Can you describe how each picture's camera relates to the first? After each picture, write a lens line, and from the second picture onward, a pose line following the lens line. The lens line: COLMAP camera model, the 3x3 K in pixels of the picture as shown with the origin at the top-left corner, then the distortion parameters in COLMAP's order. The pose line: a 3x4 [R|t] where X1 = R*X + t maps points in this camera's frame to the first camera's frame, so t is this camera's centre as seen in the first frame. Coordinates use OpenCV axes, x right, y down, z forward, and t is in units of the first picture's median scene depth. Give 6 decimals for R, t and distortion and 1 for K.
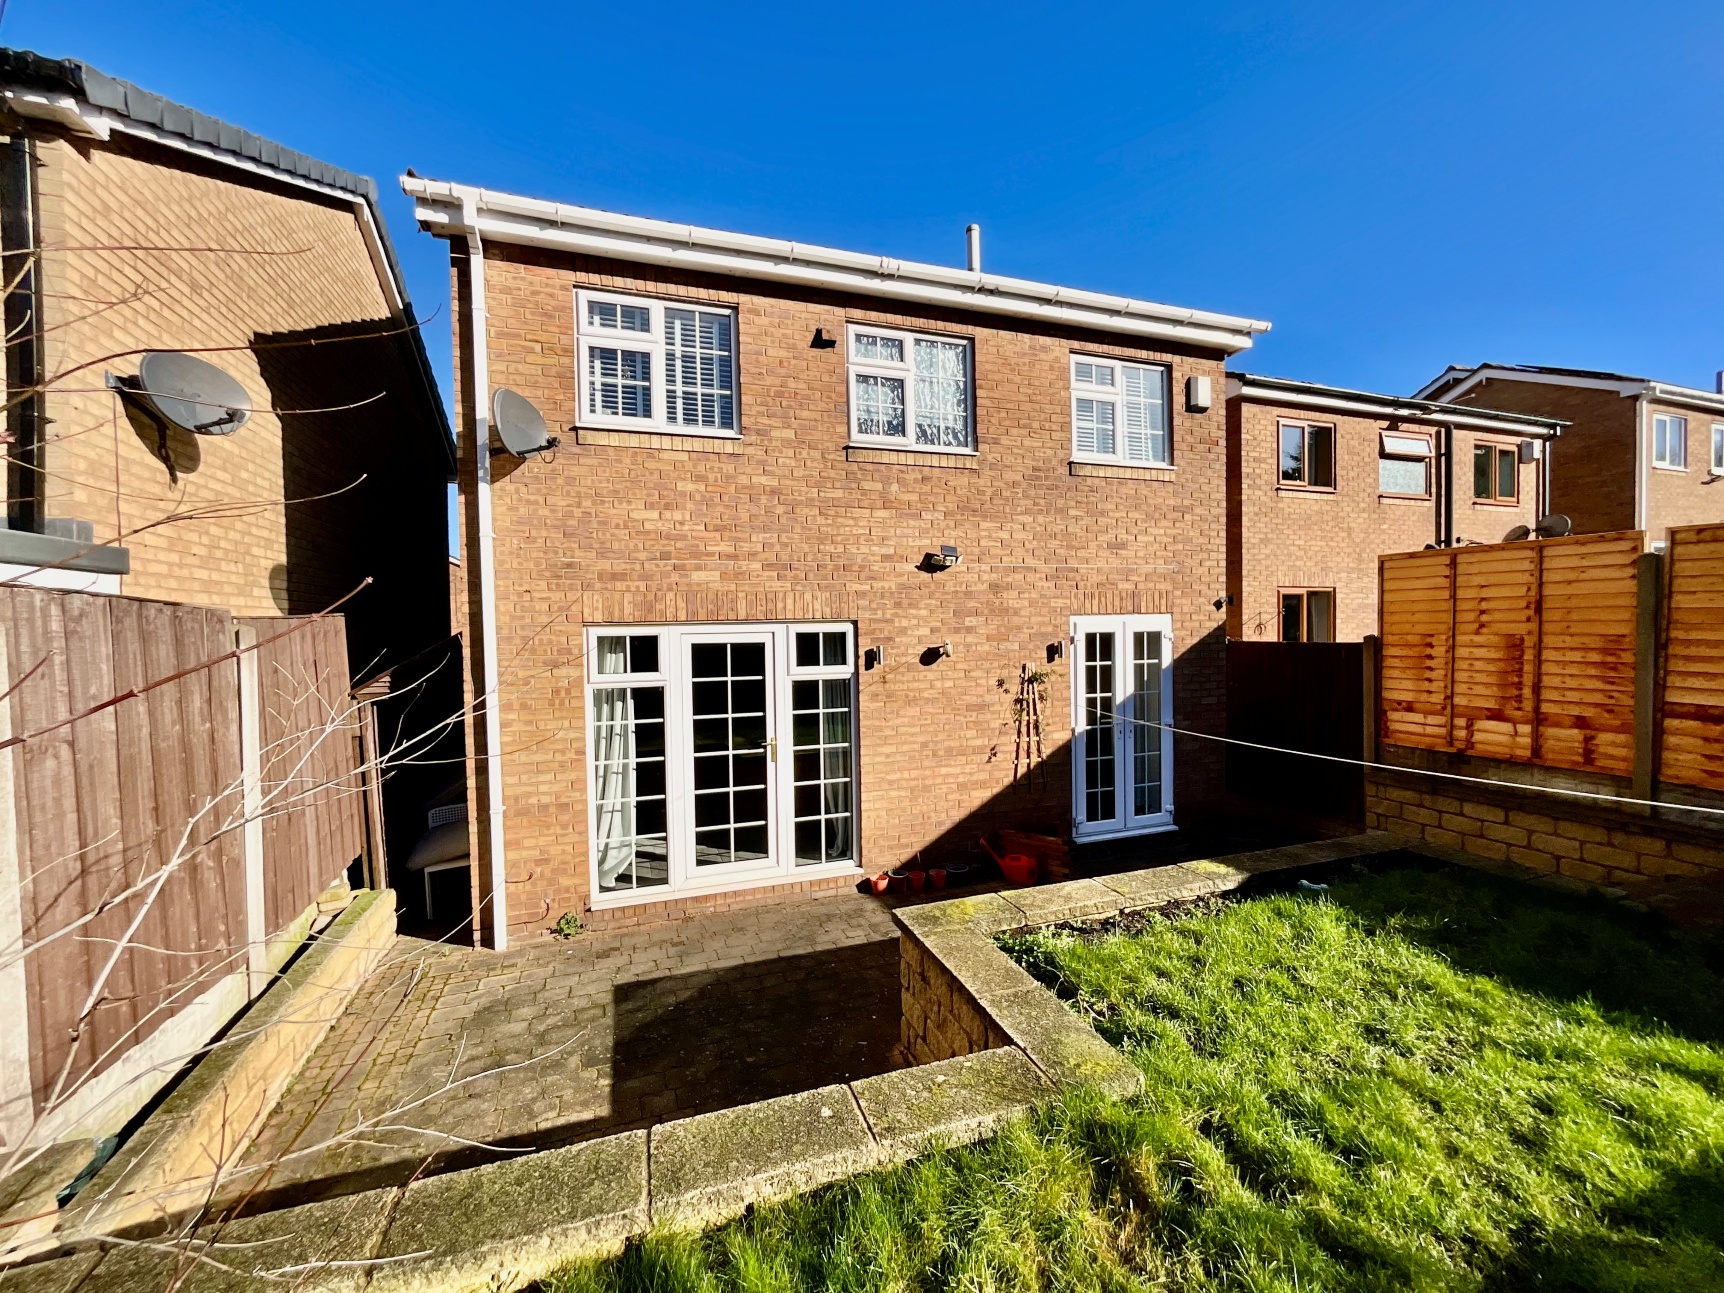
lens RADIAL K [[701.0, 0, 869.5], [0, 701.0, 647.6], [0, 0, 1]] dist [0.000759, -0.000743]
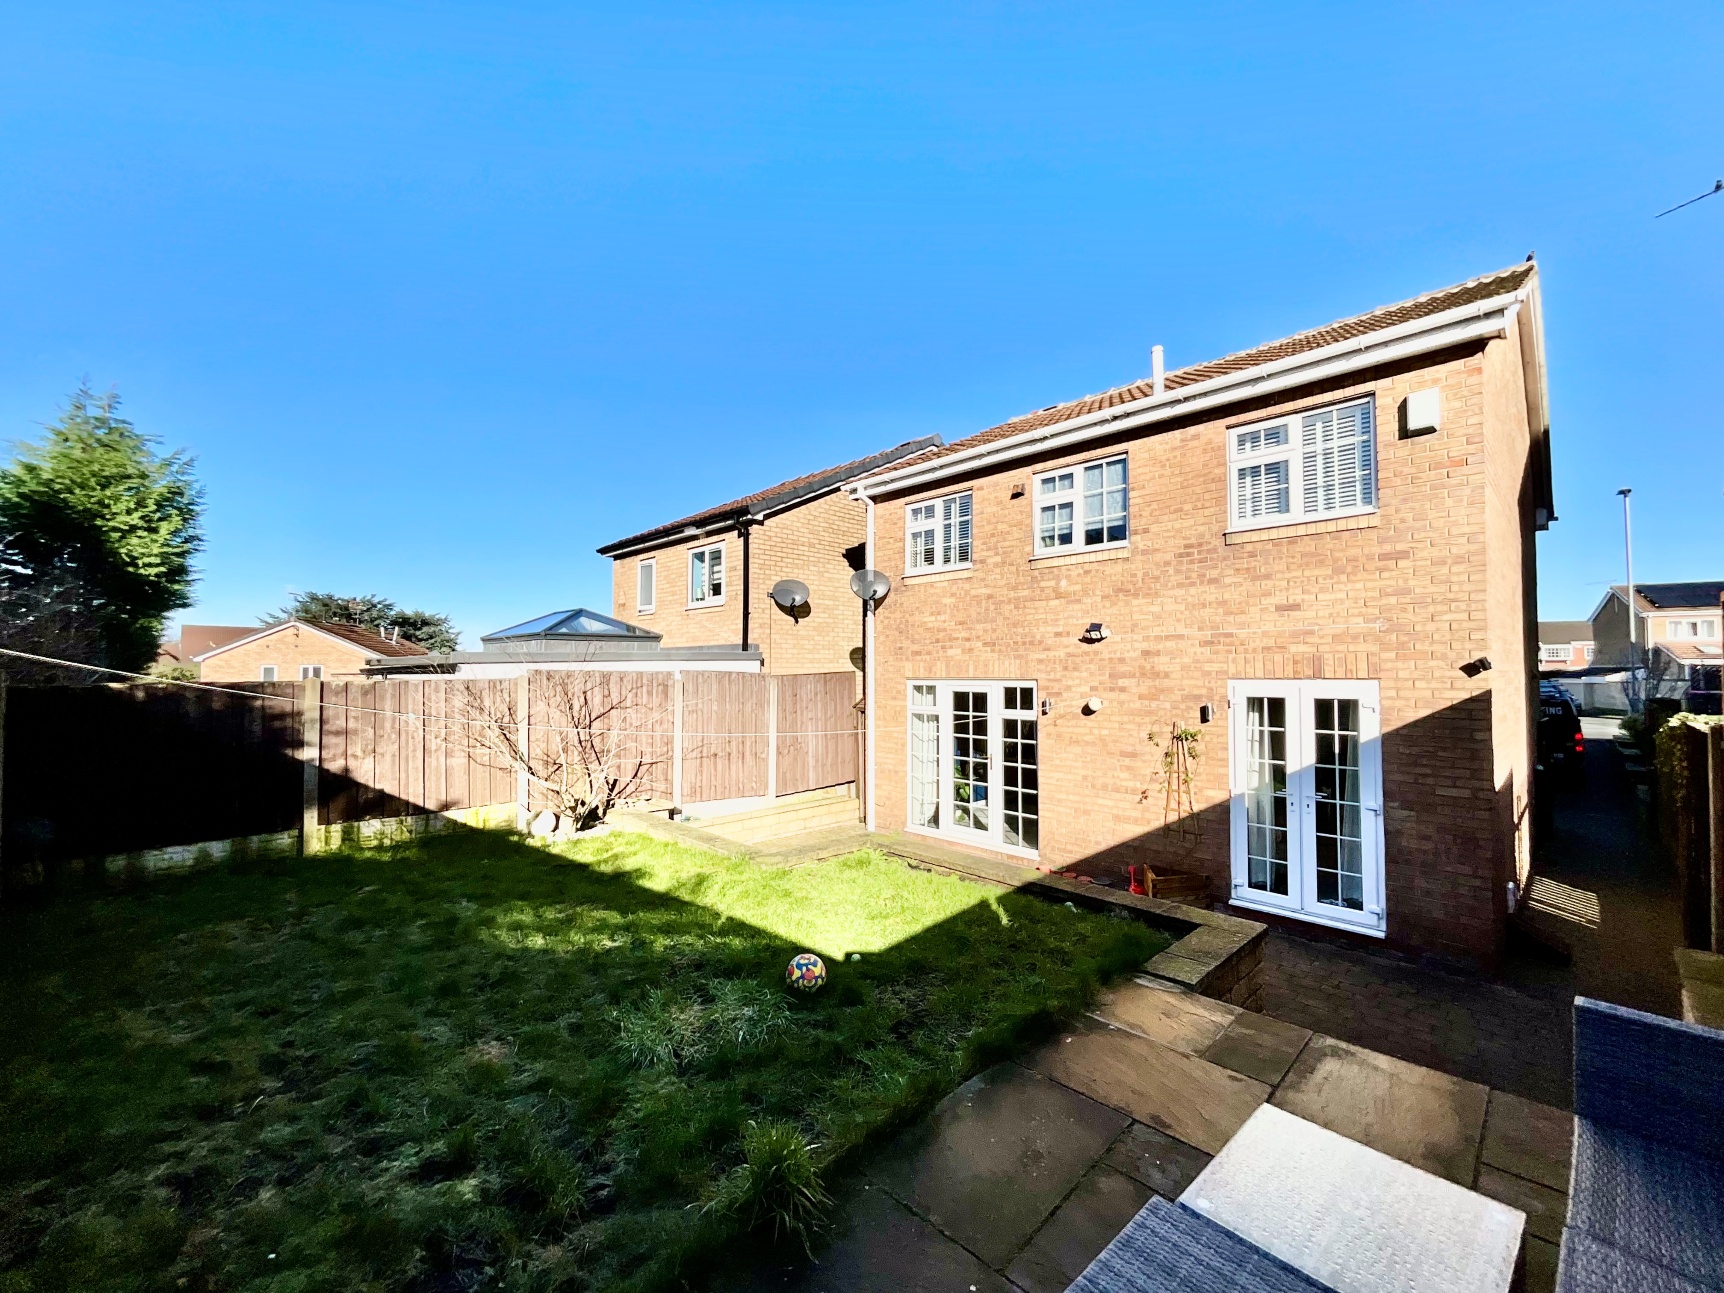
lens RADIAL K [[701.0, 0, 866.1], [0, 701.0, 648.1], [0, 0, 1]] dist [0.000759, -0.000743]
pose [[0.416843, -0.013140, -0.908884, 1.092805], [-0.030742, 0.999120, -0.028544, -0.049916], [0.908459, 0.039839, 0.416072, 0.089612]]
